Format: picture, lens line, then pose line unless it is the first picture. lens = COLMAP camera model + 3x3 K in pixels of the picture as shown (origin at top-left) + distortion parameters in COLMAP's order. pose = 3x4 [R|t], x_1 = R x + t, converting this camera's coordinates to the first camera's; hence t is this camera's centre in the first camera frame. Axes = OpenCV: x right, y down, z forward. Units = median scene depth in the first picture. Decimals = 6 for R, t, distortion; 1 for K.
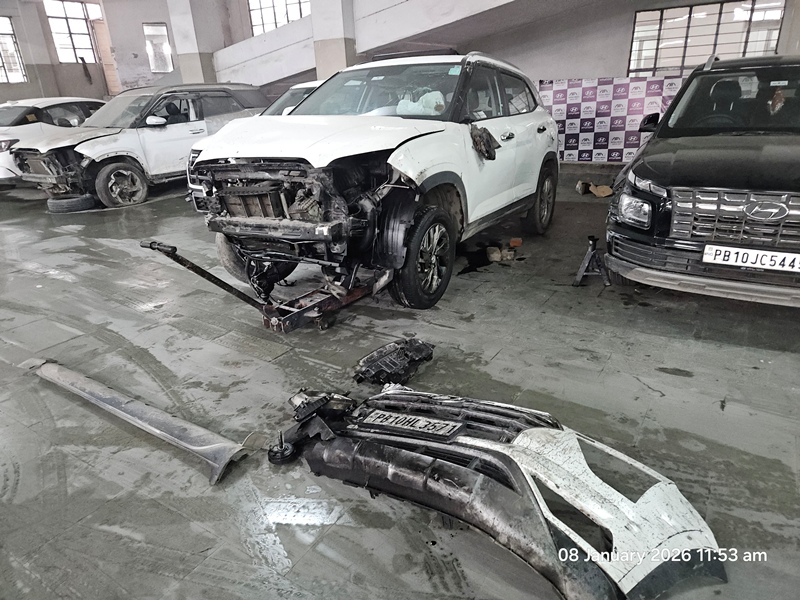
lens RADIAL K [[542.1, 0, 404.2], [0, 542.1, 308.9], [0, 0, 1]] dist [0.074724, -0.061754]
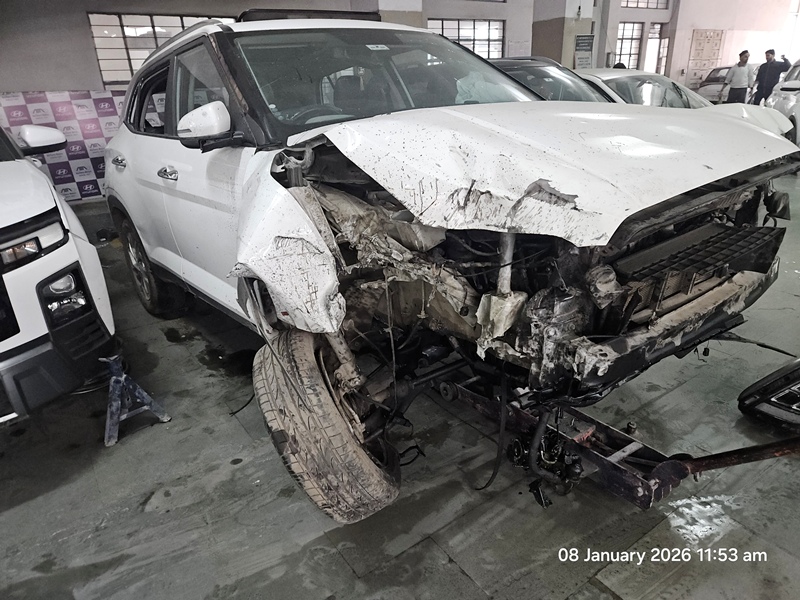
lens RADIAL K [[526.6, 0, 426.7], [0, 526.6, 299.2], [0, 0, 1]] dist [0.072143, -0.053038]
pose [[0.341037, -0.320487, 0.883732, -0.539795], [0.369296, 0.910186, 0.187567, -0.240125], [-0.864473, 0.262391, 0.428762, 0.705490]]
